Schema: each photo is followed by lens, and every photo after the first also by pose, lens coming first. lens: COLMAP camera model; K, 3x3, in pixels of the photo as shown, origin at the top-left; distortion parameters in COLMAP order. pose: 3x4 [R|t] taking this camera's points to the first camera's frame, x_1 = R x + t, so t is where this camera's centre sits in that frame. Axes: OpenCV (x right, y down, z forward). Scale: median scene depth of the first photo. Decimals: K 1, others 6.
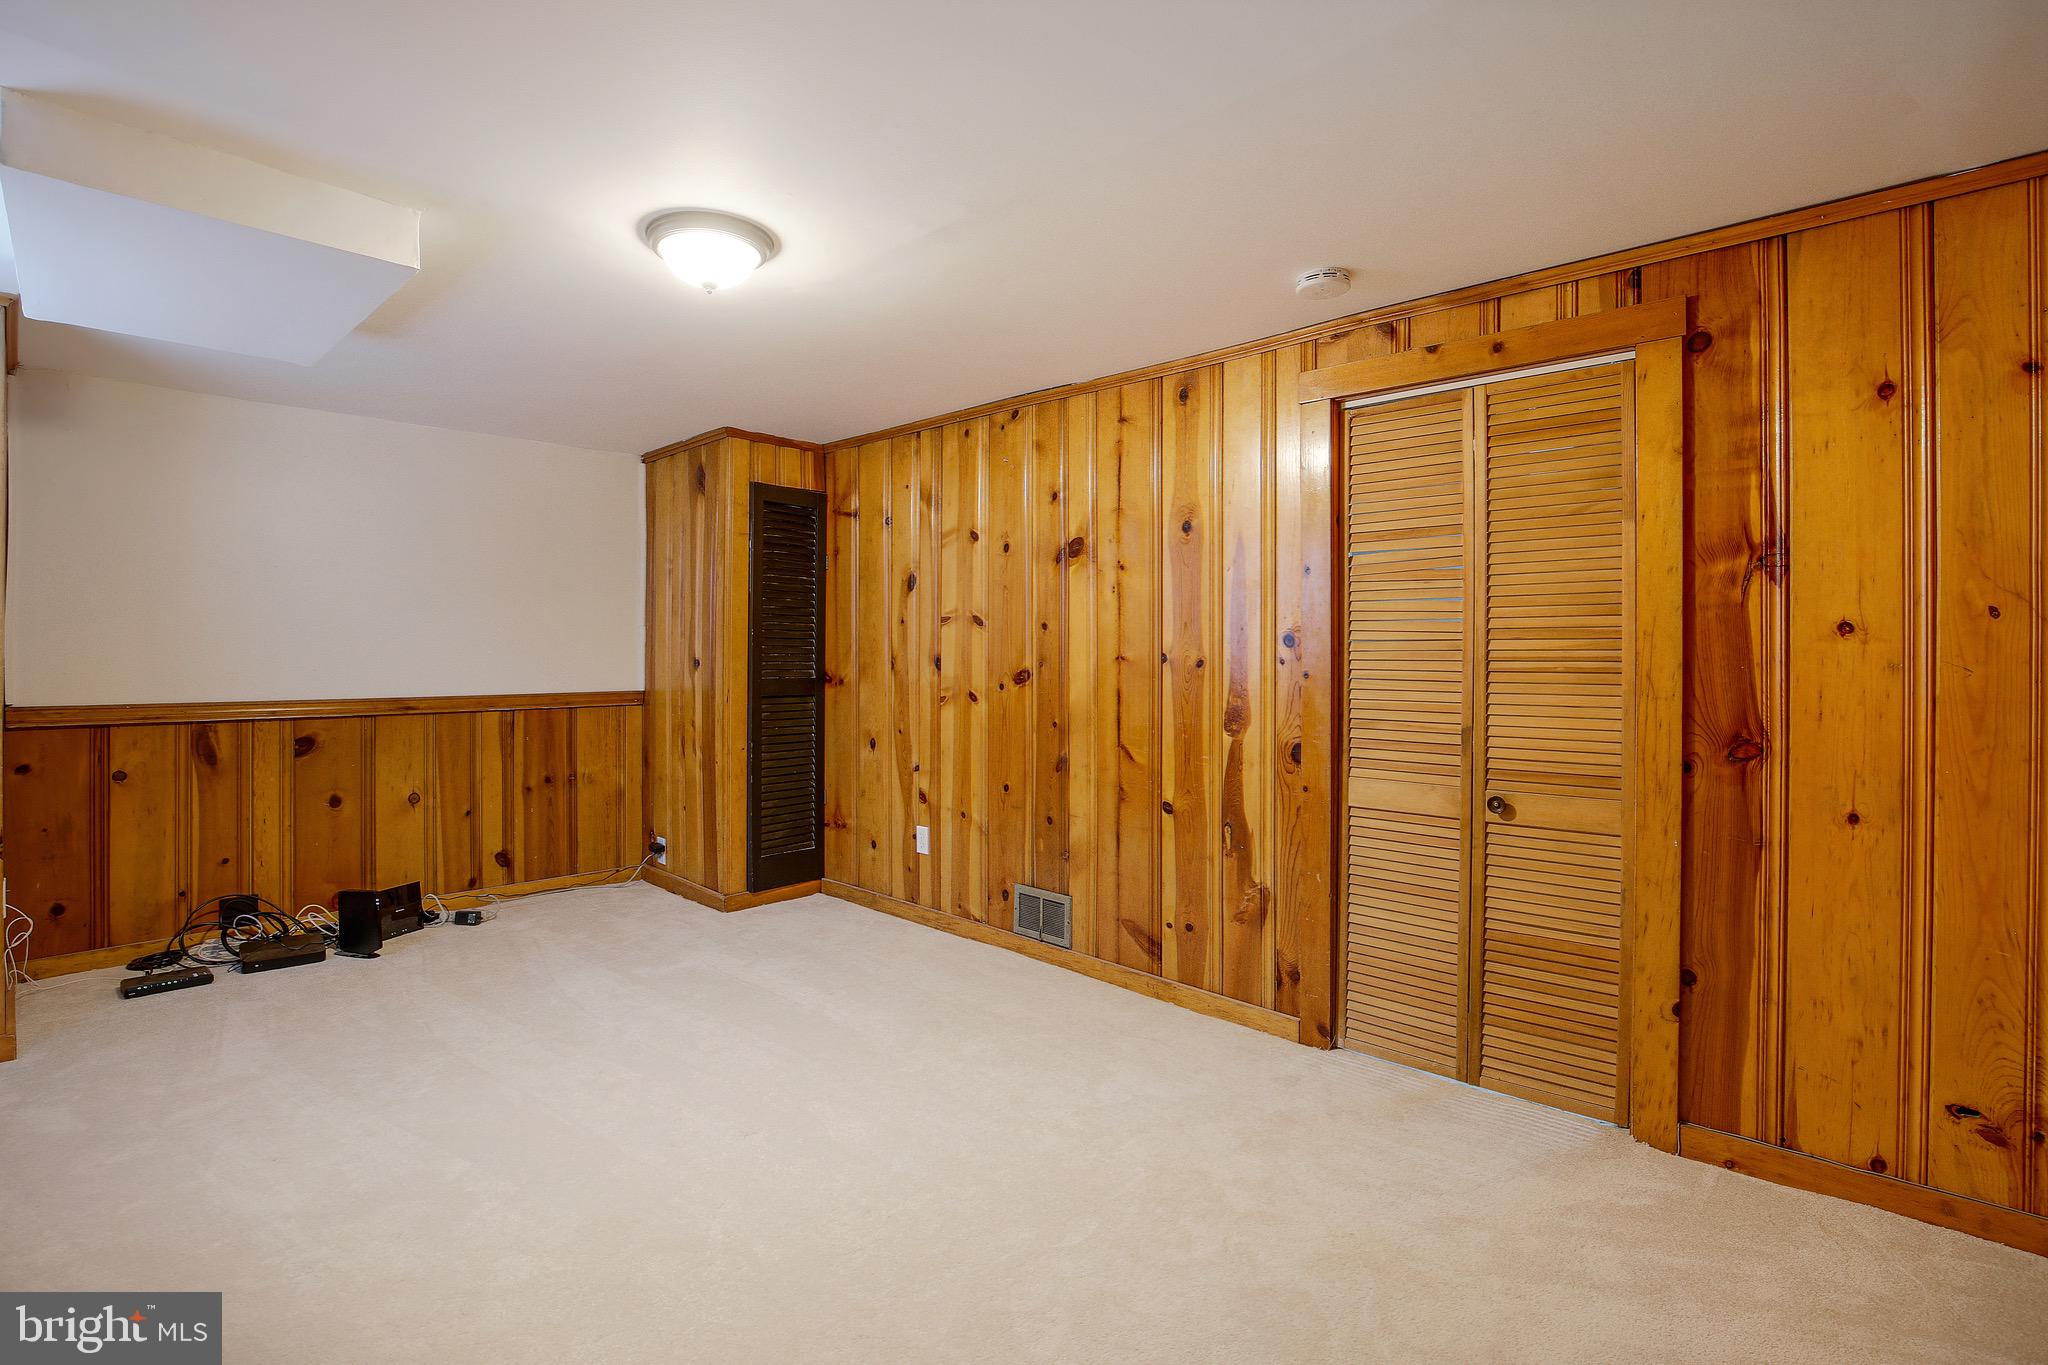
lens RADIAL K [[988.4, 0, 1018.4], [0, 988.4, 651.6], [0, 0, 1]] dist [-0.003124, -0.000601]
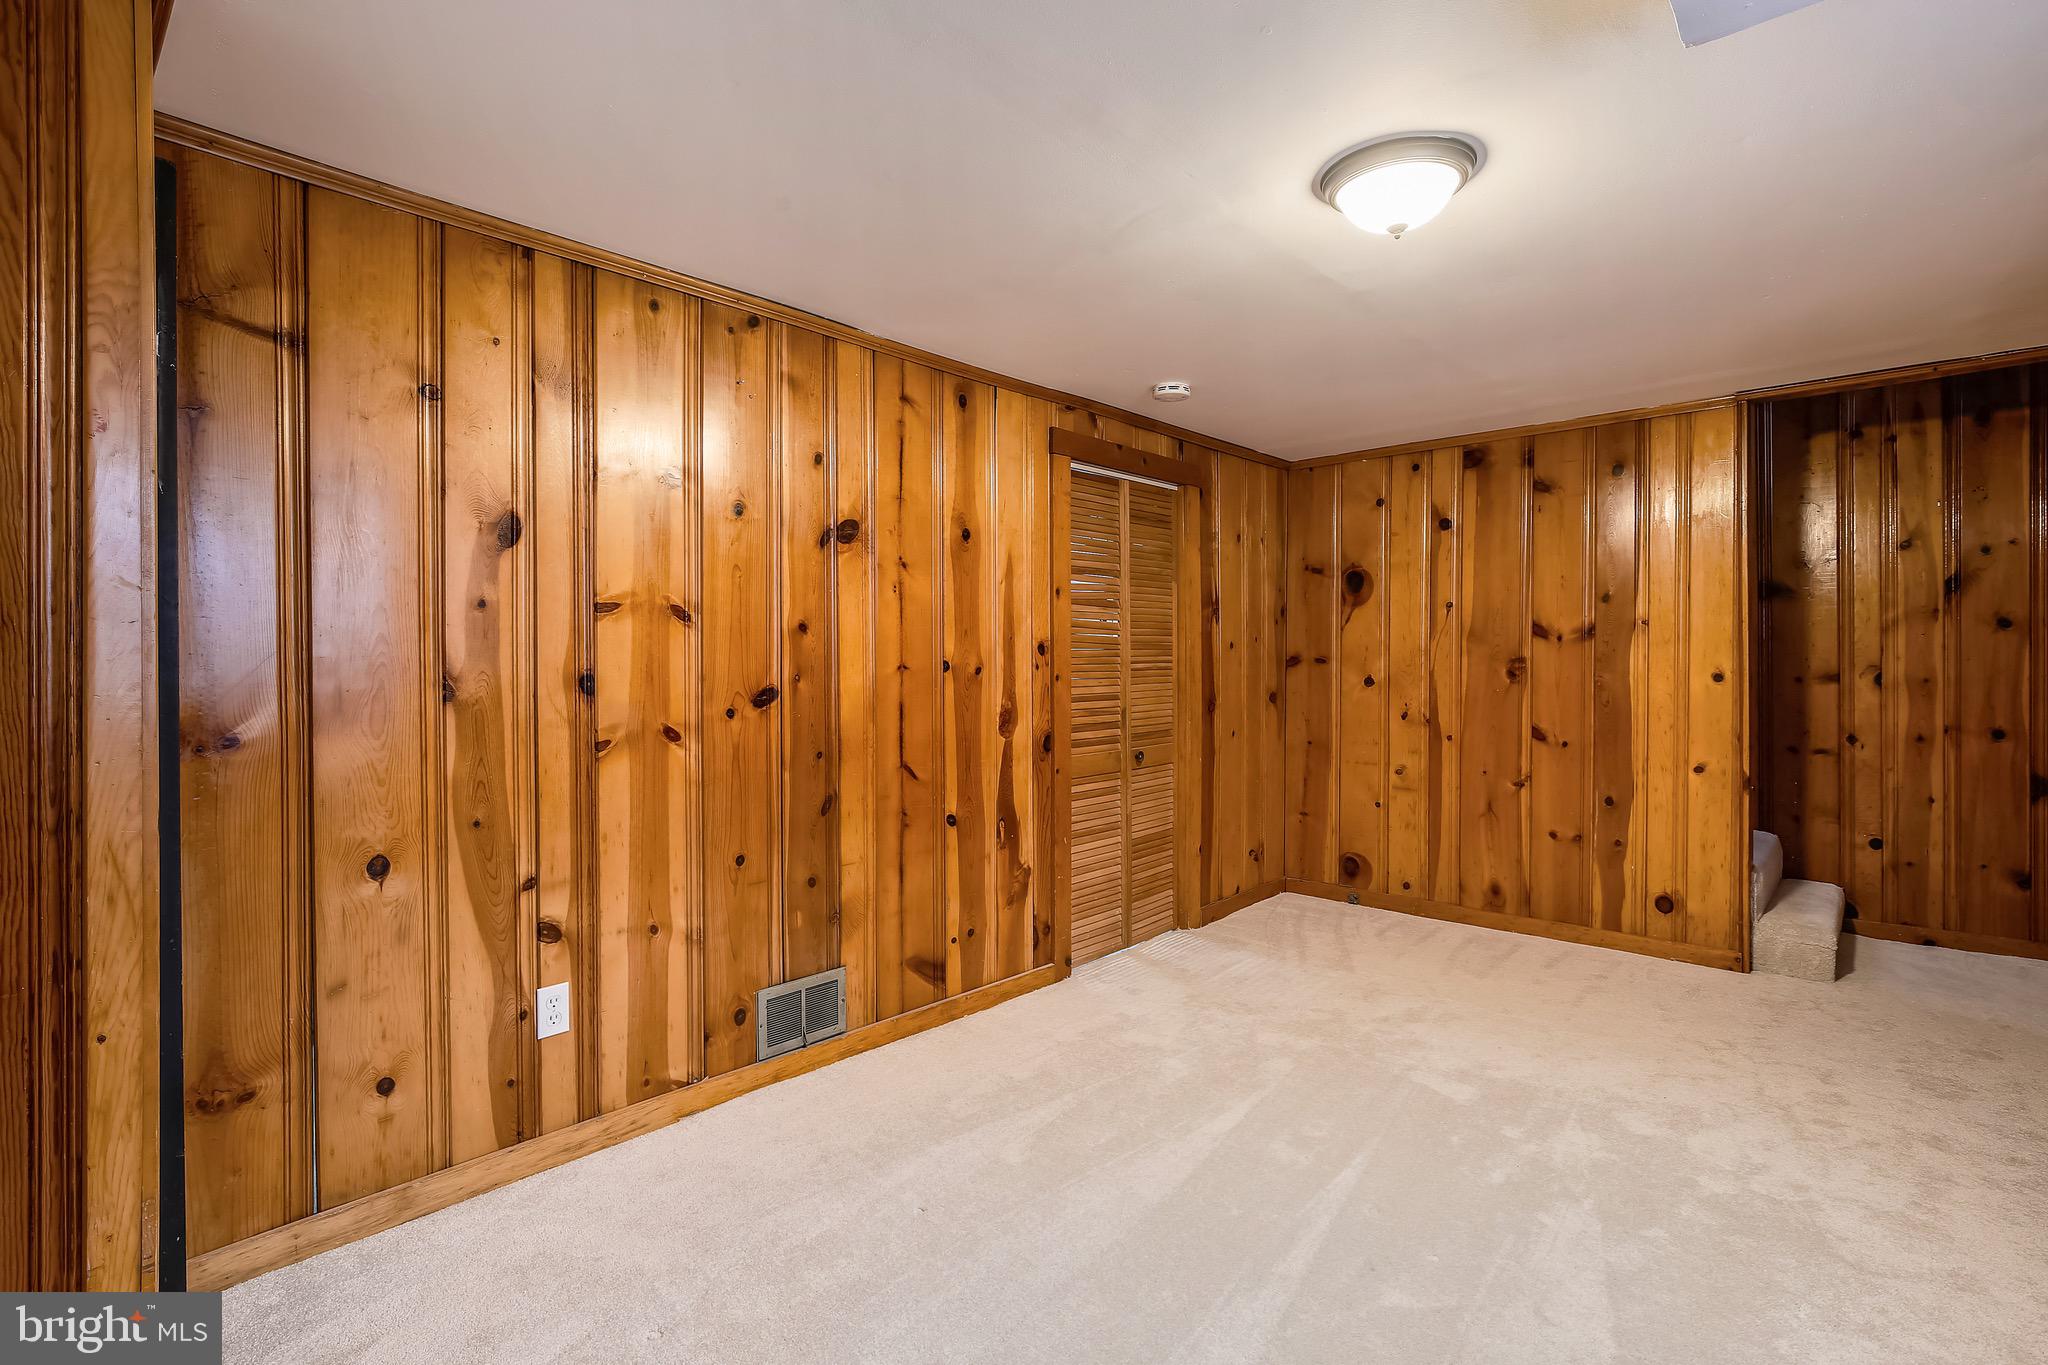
lens RADIAL K [[988.4, 0, 1018.4], [0, 988.4, 651.6], [0, 0, 1]] dist [-0.003124, -0.000601]
pose [[-0.026439, -0.001247, 0.999650, -0.777399], [0.002178, 0.999997, 0.001305, -0.008187], [-0.999648, 0.002211, -0.026437, 0.911844]]
